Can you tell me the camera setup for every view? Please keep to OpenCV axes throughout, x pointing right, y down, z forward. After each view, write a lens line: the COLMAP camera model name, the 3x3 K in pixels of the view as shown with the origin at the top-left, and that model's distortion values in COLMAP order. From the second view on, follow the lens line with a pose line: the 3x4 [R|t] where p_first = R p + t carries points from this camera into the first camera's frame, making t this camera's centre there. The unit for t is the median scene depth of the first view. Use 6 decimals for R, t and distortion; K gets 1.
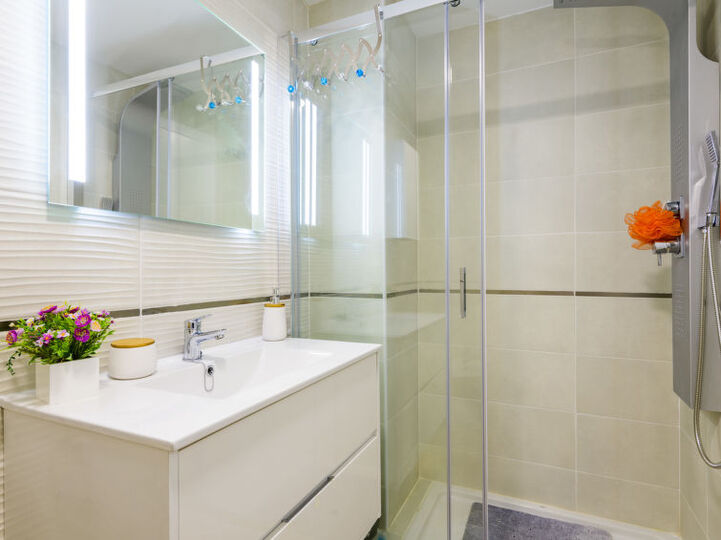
lens RADIAL K [[398.3, 0, 358.0], [0, 398.3, 269.9], [0, 0, 1]] dist [0.018403, -0.010052]
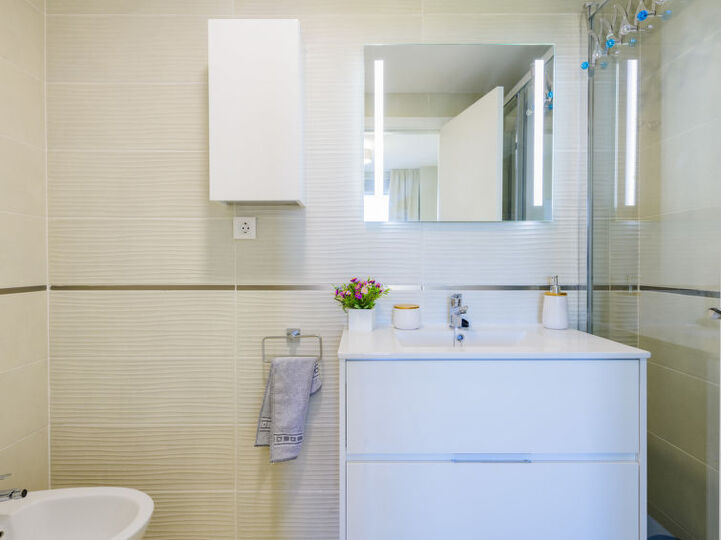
lens RADIAL K [[398.3, 0, 358.0], [0, 398.3, 269.9], [0, 0, 1]] dist [0.018403, -0.010052]
pose [[0.410367, 0.003781, -0.911912, 0.493612], [-0.002436, 0.999992, 0.003050, 0.026414], [0.911917, 0.000970, 0.410373, 0.148729]]
